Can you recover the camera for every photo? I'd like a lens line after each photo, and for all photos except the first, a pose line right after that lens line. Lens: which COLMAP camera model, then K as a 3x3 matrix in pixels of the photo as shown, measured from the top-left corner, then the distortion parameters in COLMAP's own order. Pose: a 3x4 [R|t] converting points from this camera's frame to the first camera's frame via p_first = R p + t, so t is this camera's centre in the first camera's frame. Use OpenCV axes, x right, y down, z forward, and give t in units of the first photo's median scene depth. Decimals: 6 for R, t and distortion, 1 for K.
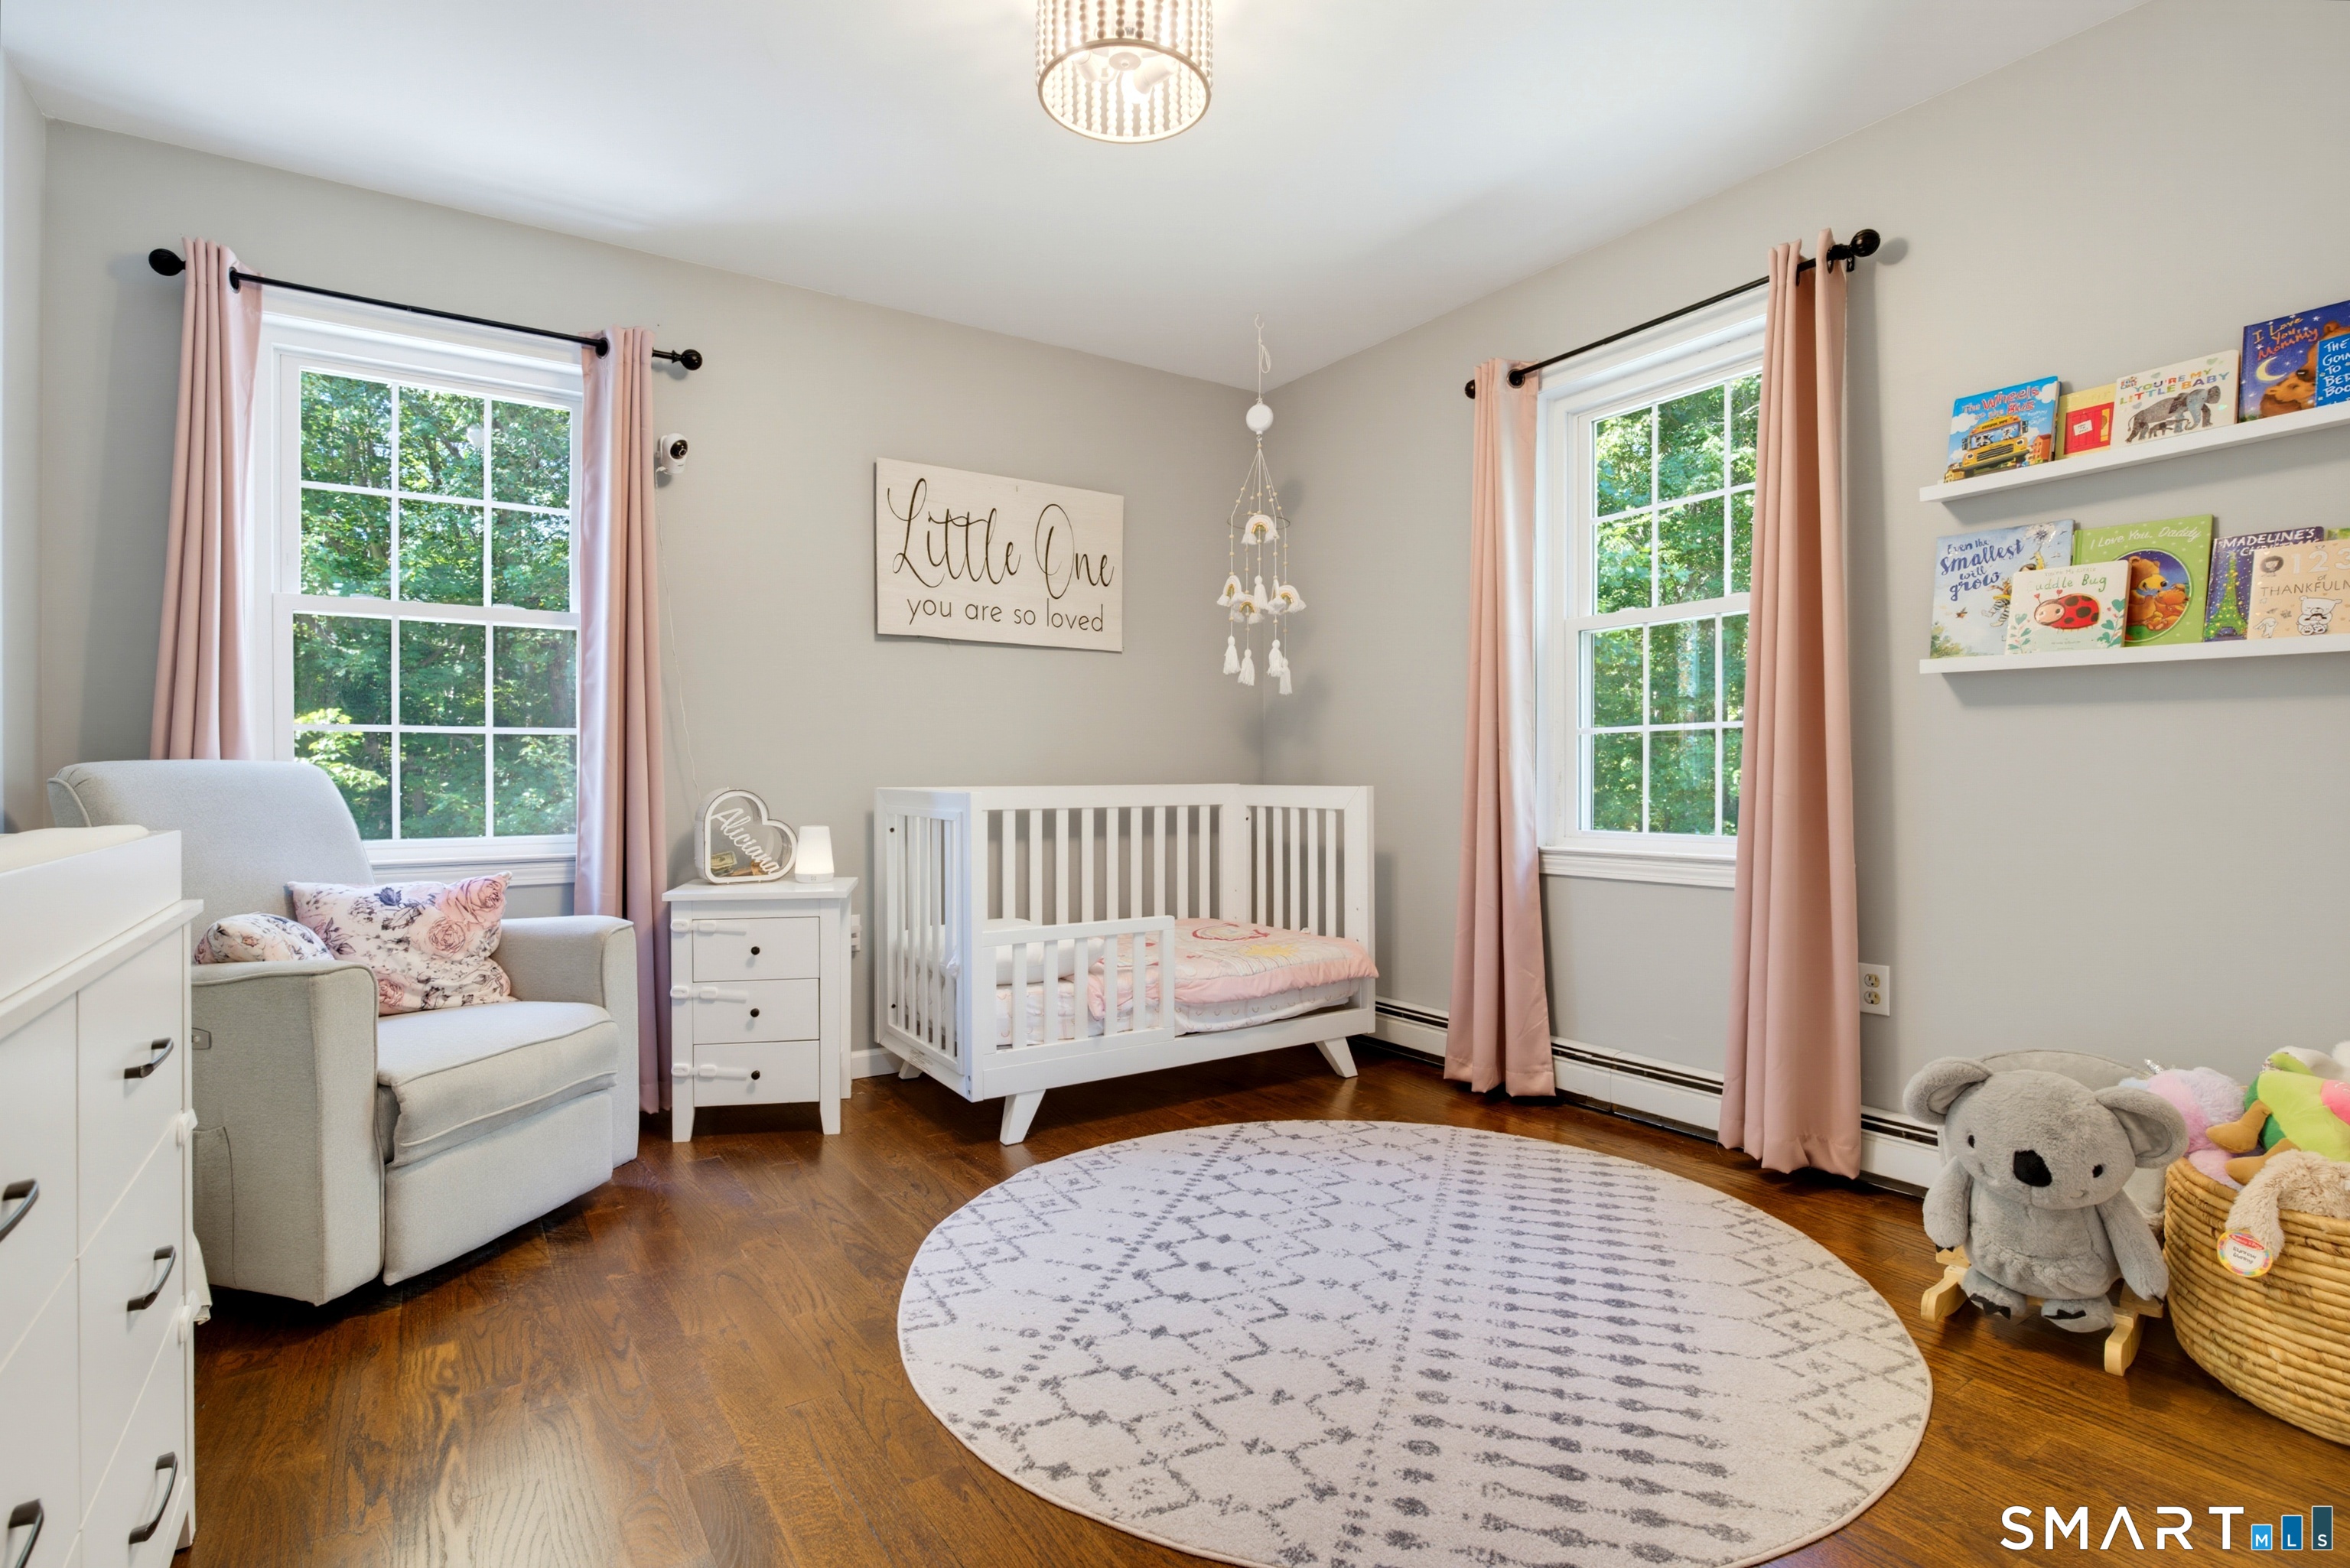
lens RADIAL K [[1139.9, 0, 1168.9], [0, 1139.9, 780.9], [0, 0, 1]] dist [-0.012739, 0.004329]
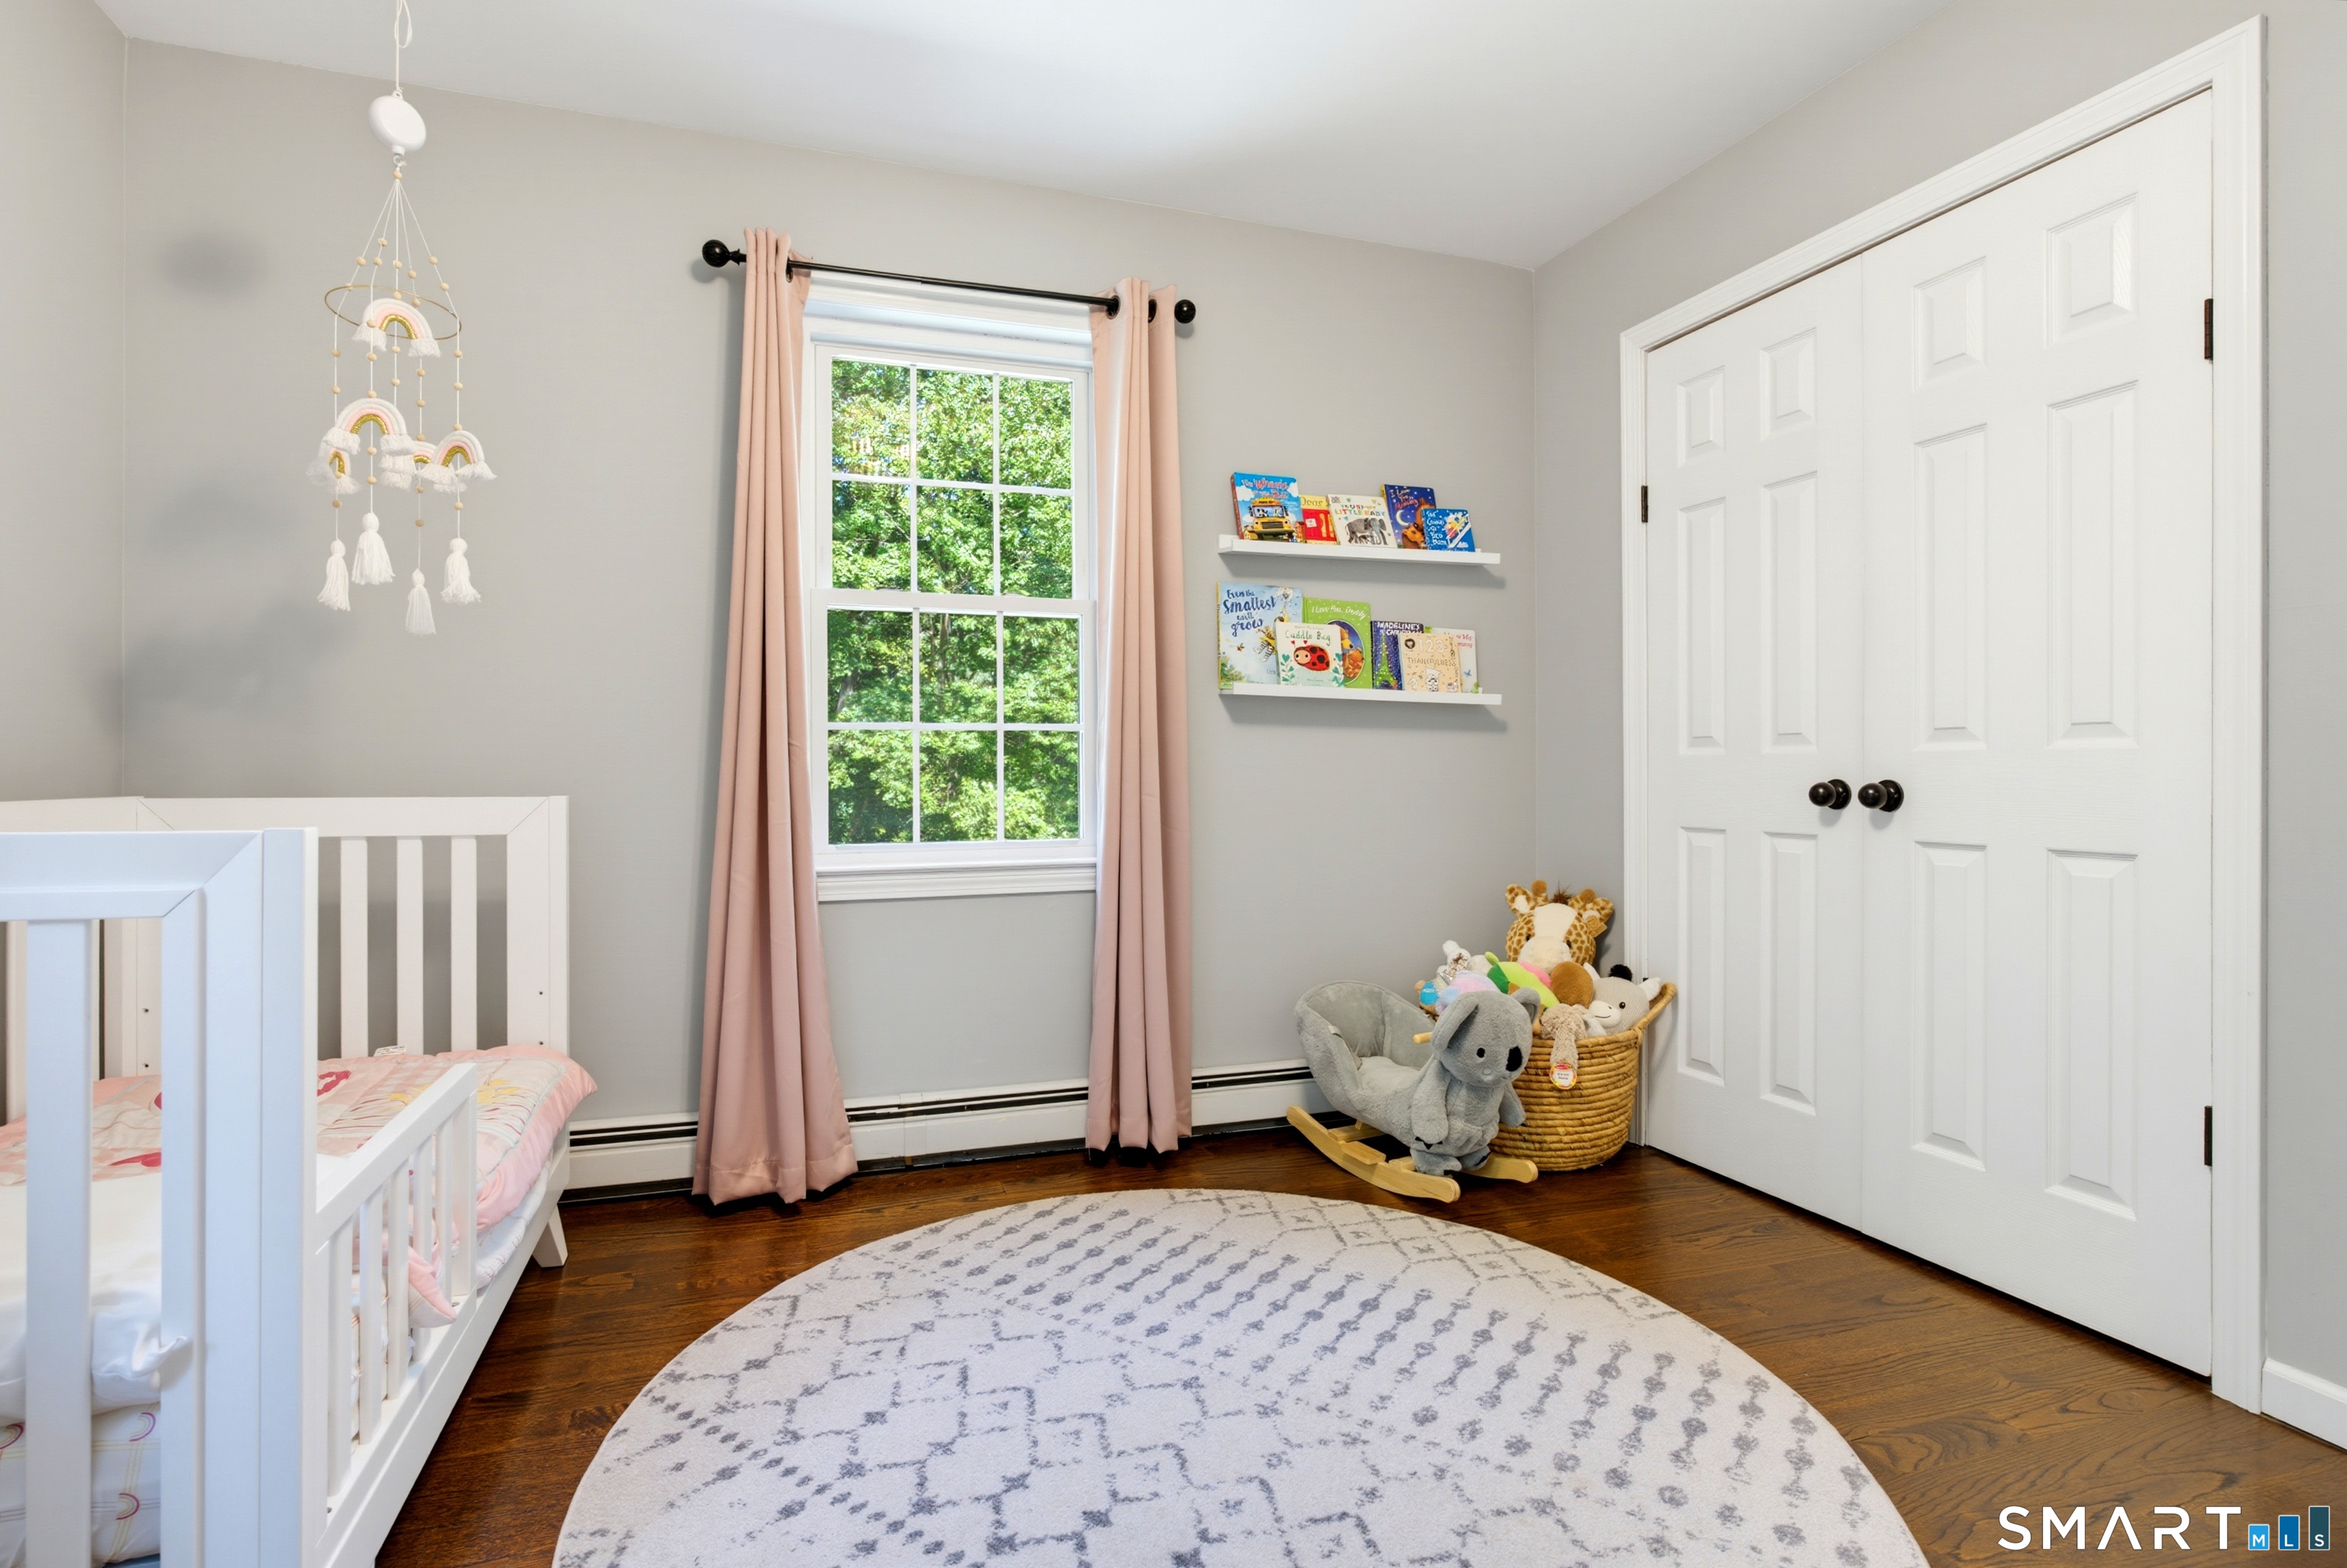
lens RADIAL K [[1138.3, 0, 1168.3], [0, 1138.3, 775.2], [0, 0, 1]] dist [-0.012739, 0.004329]
pose [[0.261165, 0.003098, 0.965289, -0.525275], [0.004414, 0.999981, -0.004404, -0.003870], [-0.965284, 0.005410, 0.261146, 0.768635]]
